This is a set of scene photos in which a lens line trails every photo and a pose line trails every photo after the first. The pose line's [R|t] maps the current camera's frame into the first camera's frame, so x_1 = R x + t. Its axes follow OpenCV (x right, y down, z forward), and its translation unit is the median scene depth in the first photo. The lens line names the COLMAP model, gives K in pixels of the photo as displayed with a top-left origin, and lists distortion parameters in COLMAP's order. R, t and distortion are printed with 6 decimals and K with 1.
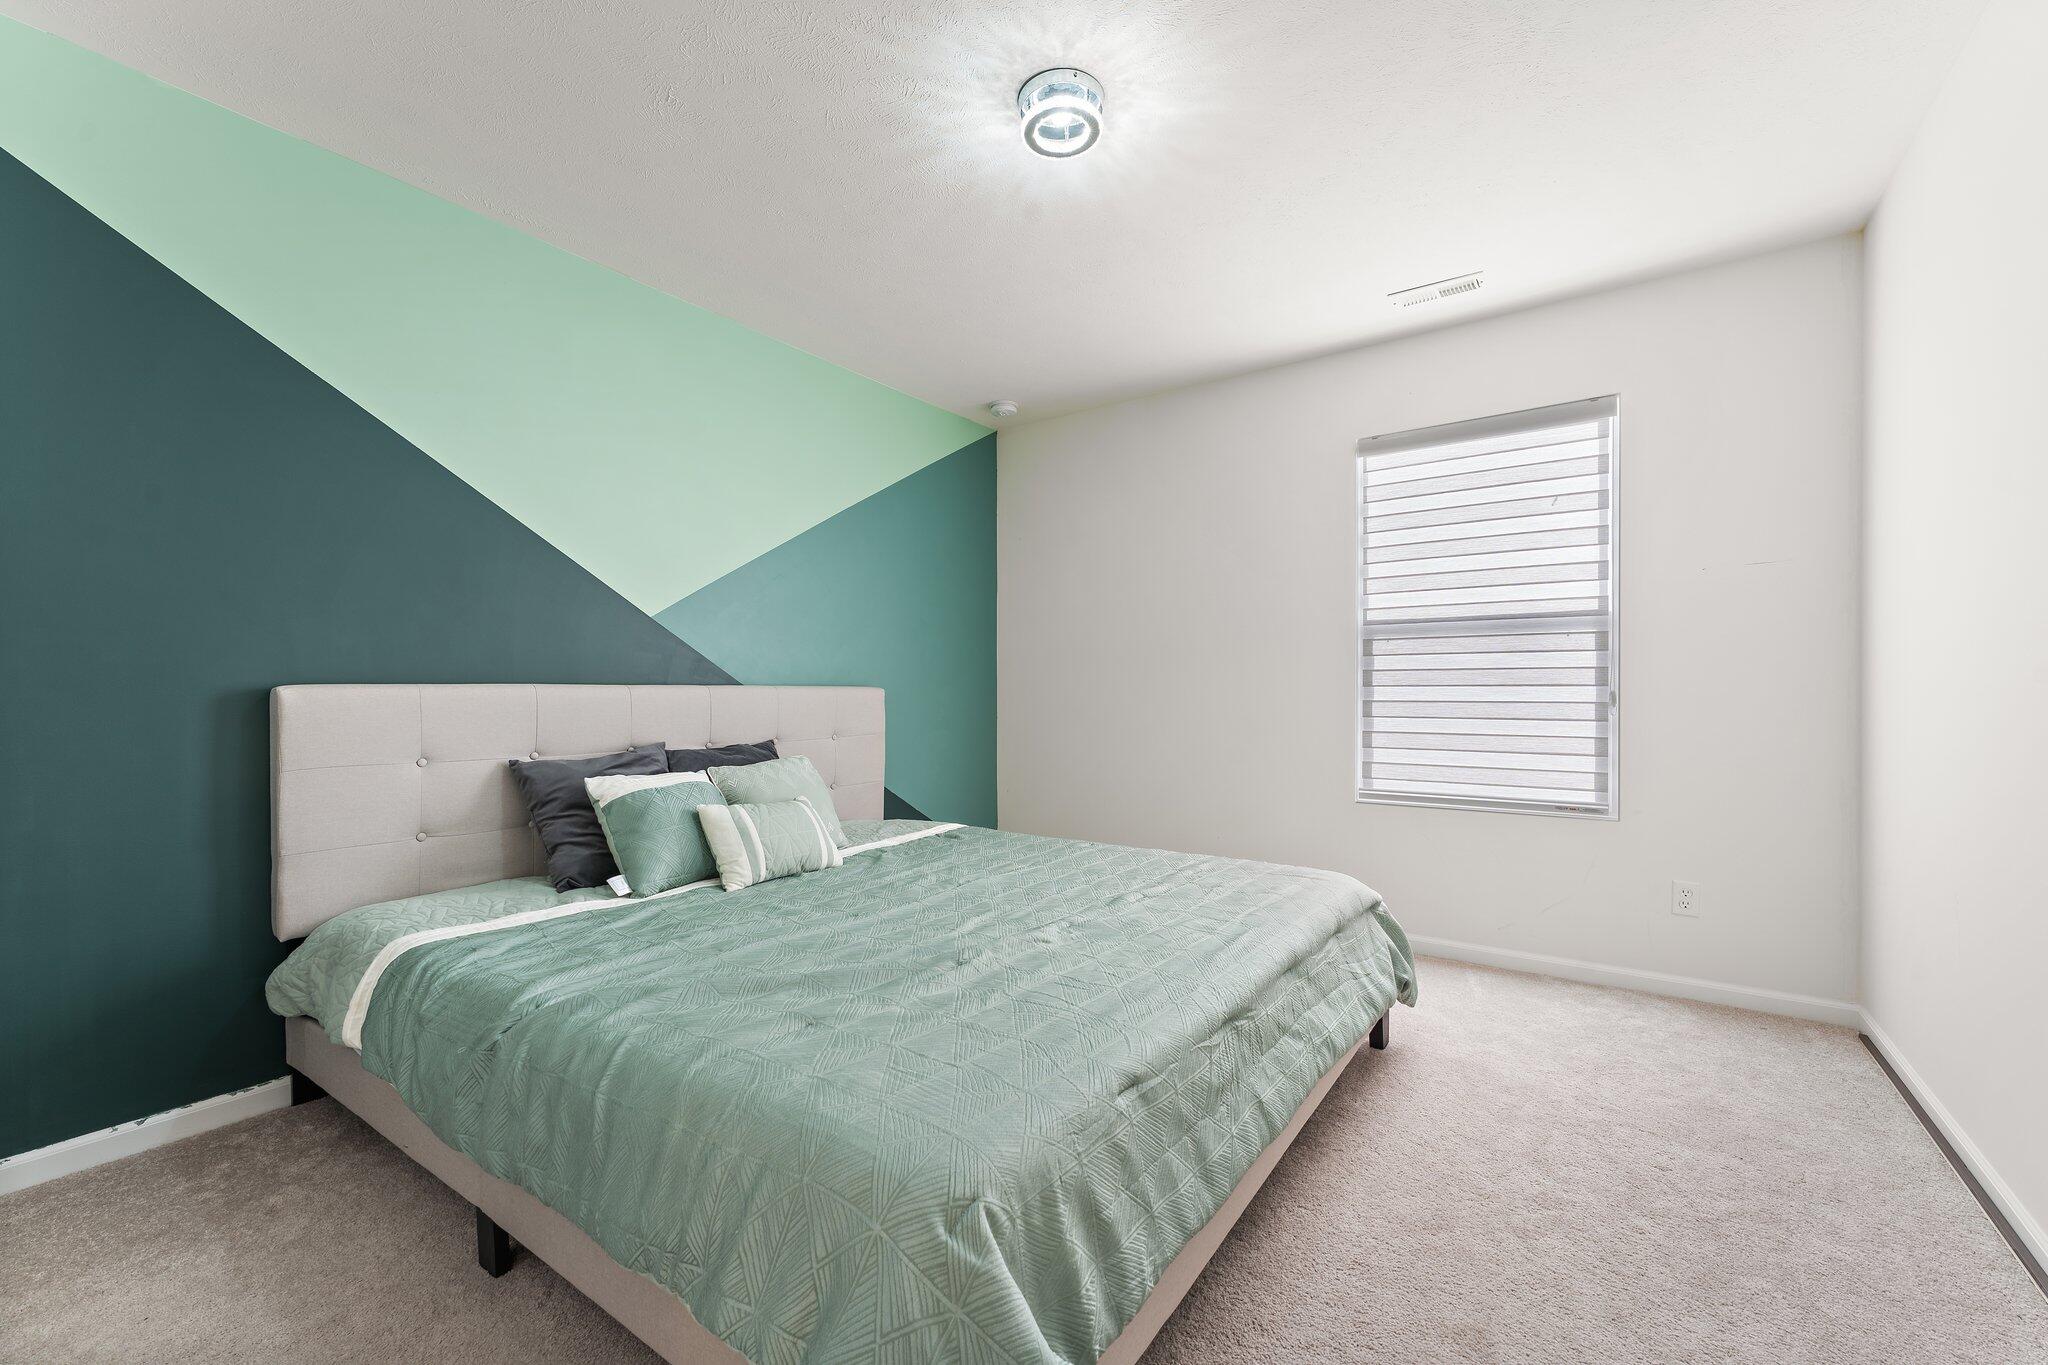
lens RADIAL K [[839.1, 0, 1018.7], [0, 839.1, 686.9], [0, 0, 1]] dist [-0.002545, -0.000225]
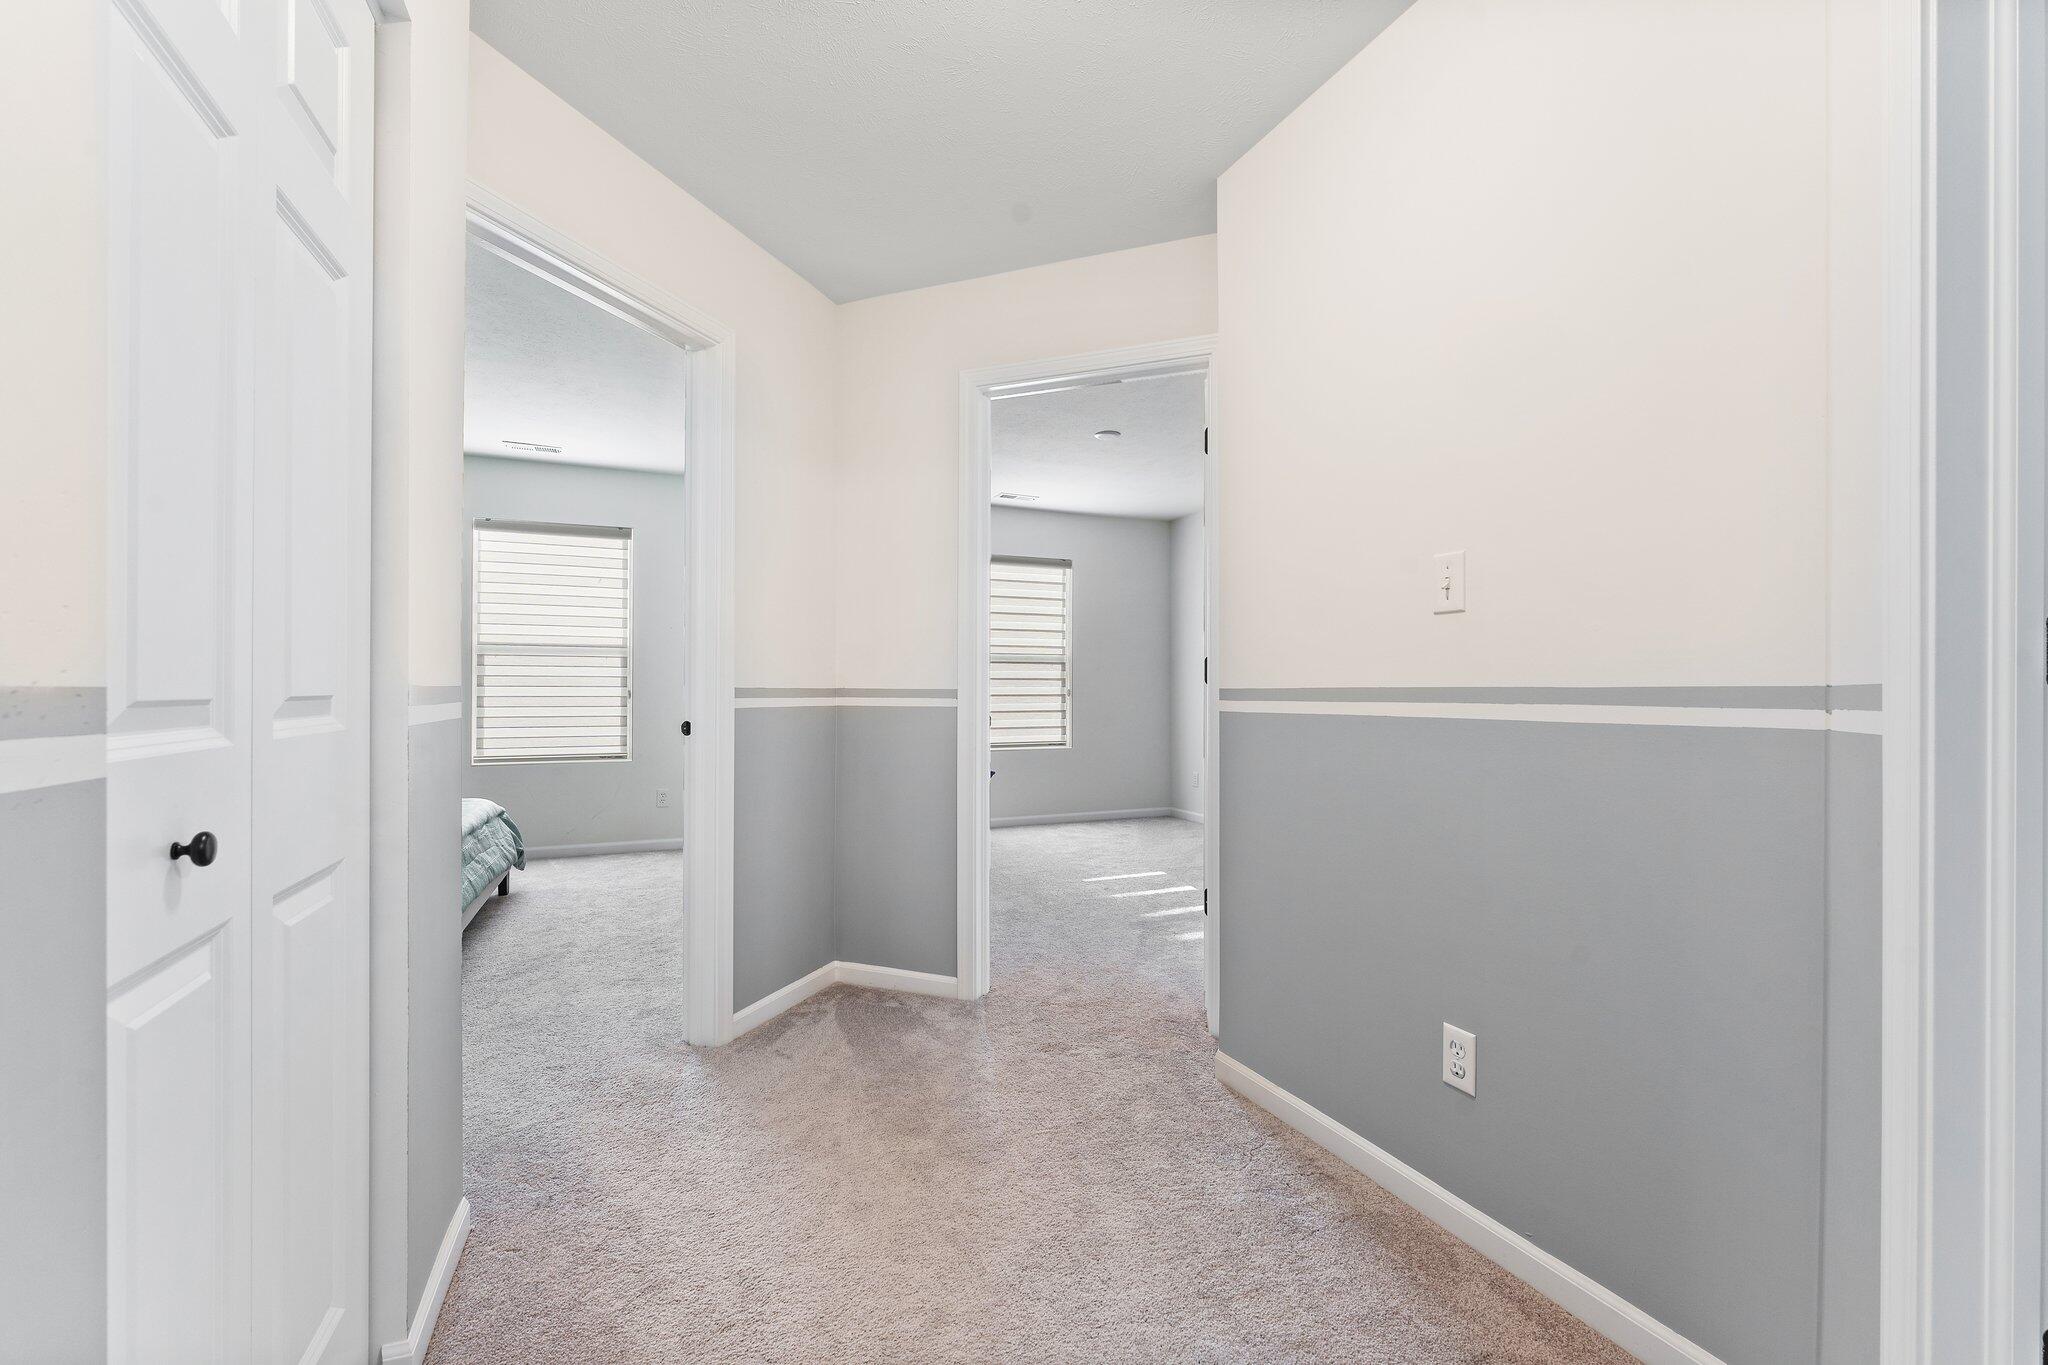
lens RADIAL K [[839.1, 0, 1019.7], [0, 839.1, 689.4], [0, 0, 1]] dist [-0.002545, -0.000225]
pose [[0.508148, 0.004082, 0.861260, -0.426438], [-0.003709, 0.999990, -0.002551, 0.005412], [-0.861262, -0.001898, 0.508158, -0.651097]]
